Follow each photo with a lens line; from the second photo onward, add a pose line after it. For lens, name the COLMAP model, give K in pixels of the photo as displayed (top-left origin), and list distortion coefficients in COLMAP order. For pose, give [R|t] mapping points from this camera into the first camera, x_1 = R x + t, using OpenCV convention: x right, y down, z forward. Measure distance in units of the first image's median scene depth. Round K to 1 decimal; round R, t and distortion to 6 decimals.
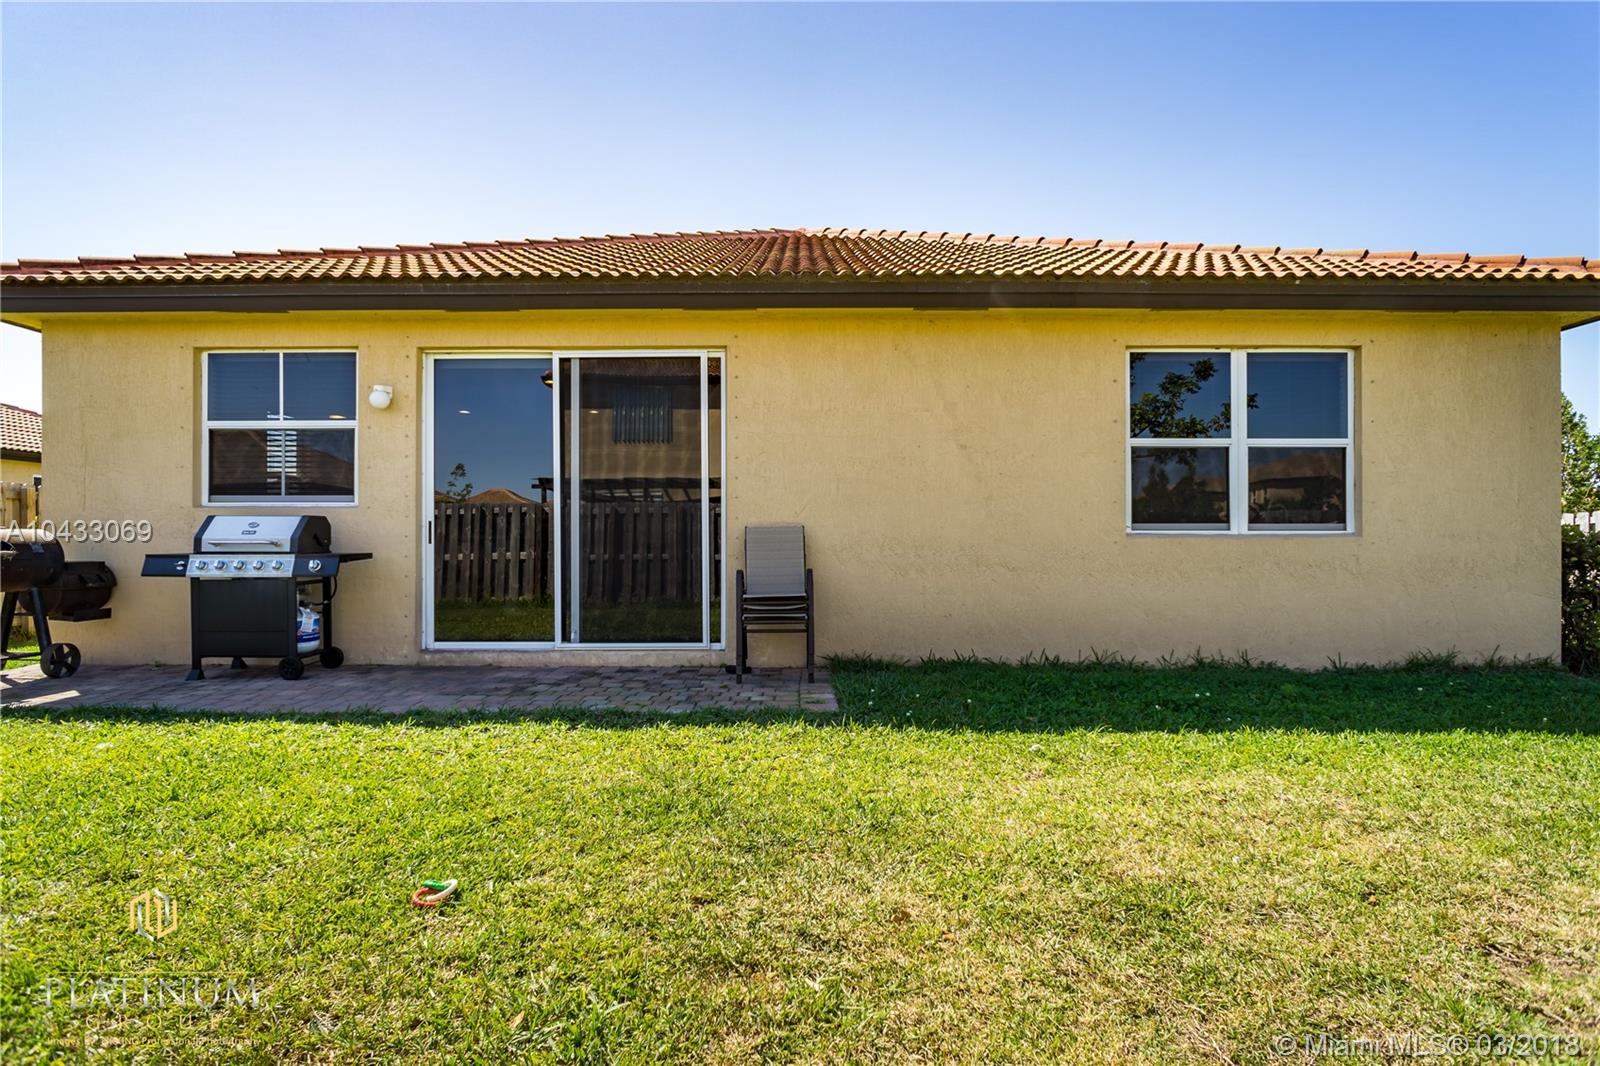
lens RADIAL K [[823.8, 0, 800.0], [0, 823.8, 533.0], [0, 0, 1]] dist [-0.020406, 0.000549]
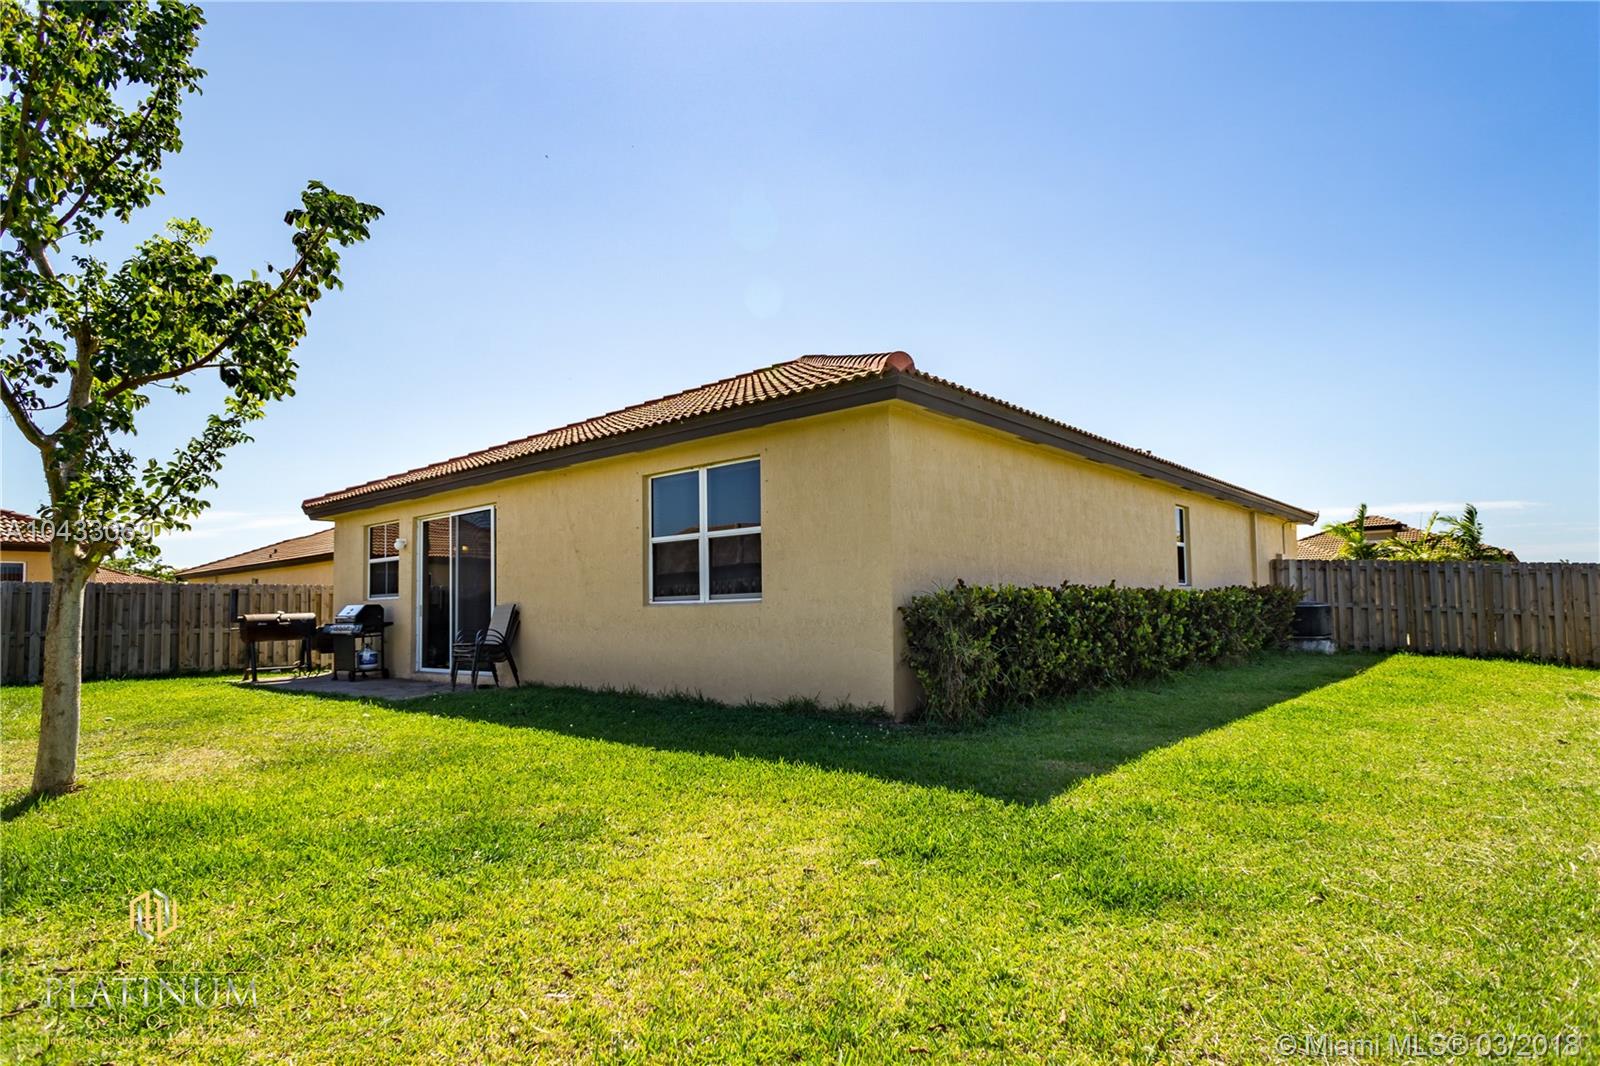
lens RADIAL K [[901.4, 0, 796.5], [0, 901.4, 559.7], [0, 0, 1]] dist [-0.014636, 0.000098]
pose [[0.759821, -0.053136, -0.647957, 1.621760], [0.026616, 0.998361, -0.050660, 0.009801], [0.649587, 0.021247, 0.759990, -0.035362]]
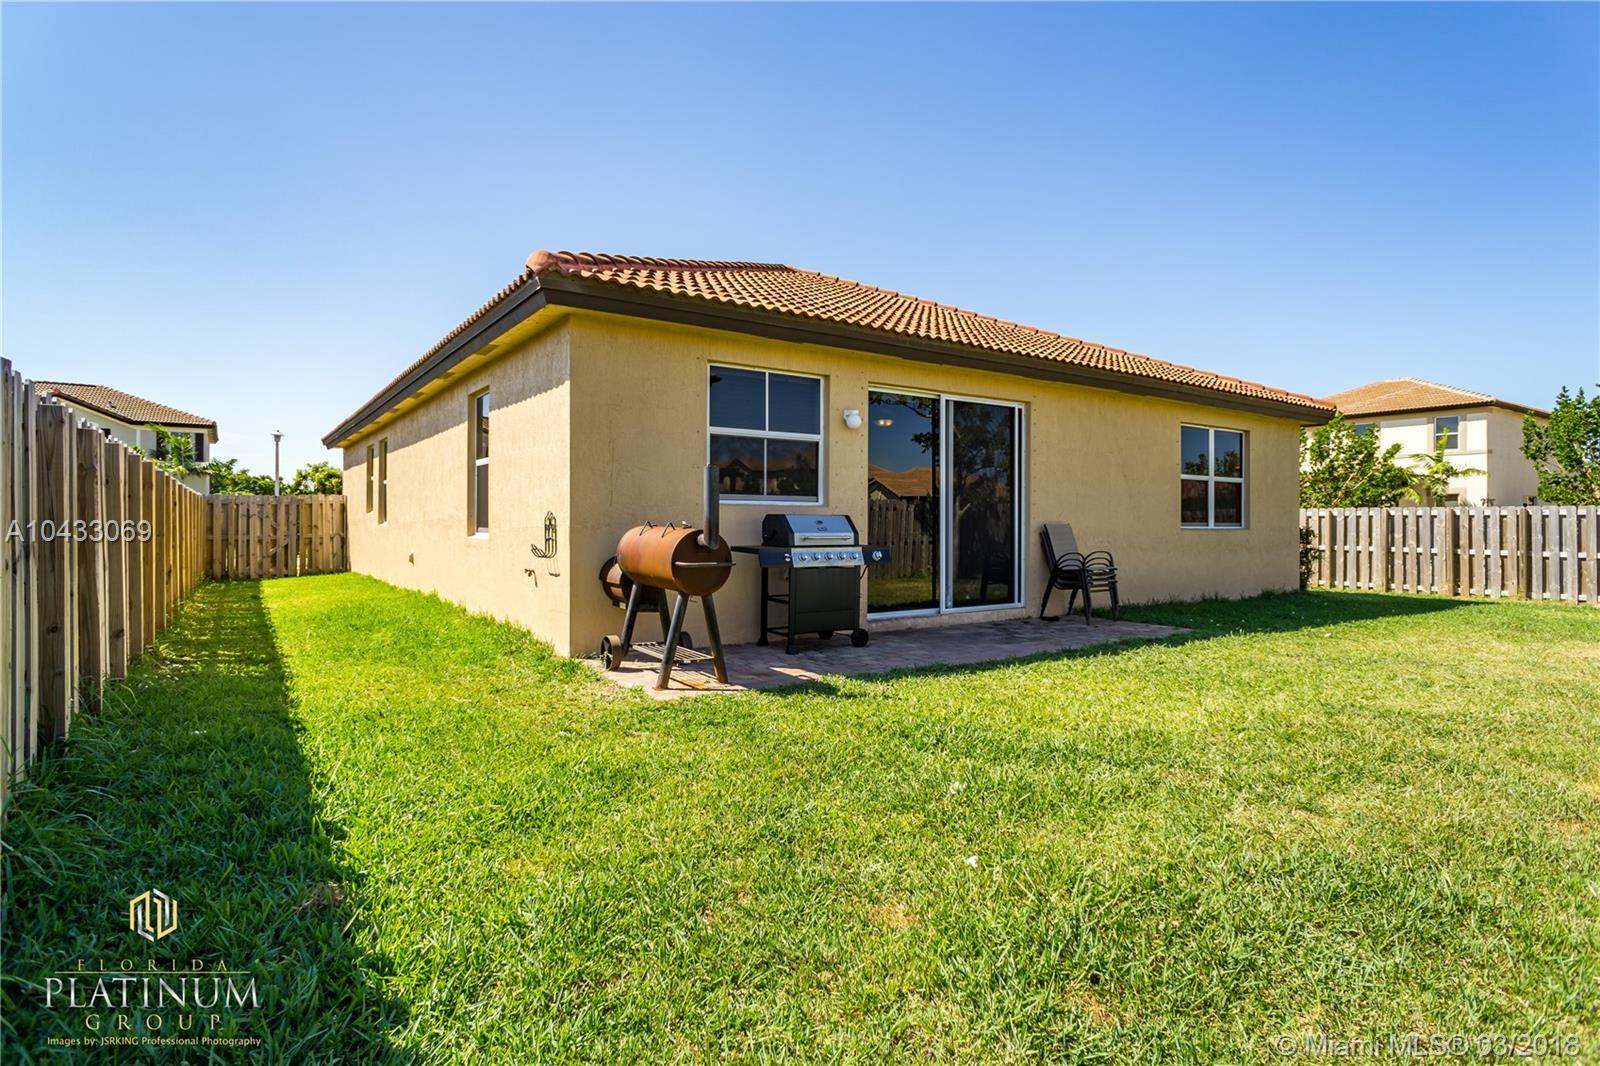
lens RADIAL K [[823.8, 0, 800.0], [0, 823.8, 533.0], [0, 0, 1]] dist [-0.020406, 0.000549]
pose [[0.824284, -0.003628, 0.566164, -1.257509], [0.000549, 0.999984, 0.005609, 0.000407], [-0.566176, -0.004313, 0.824273, 0.011191]]
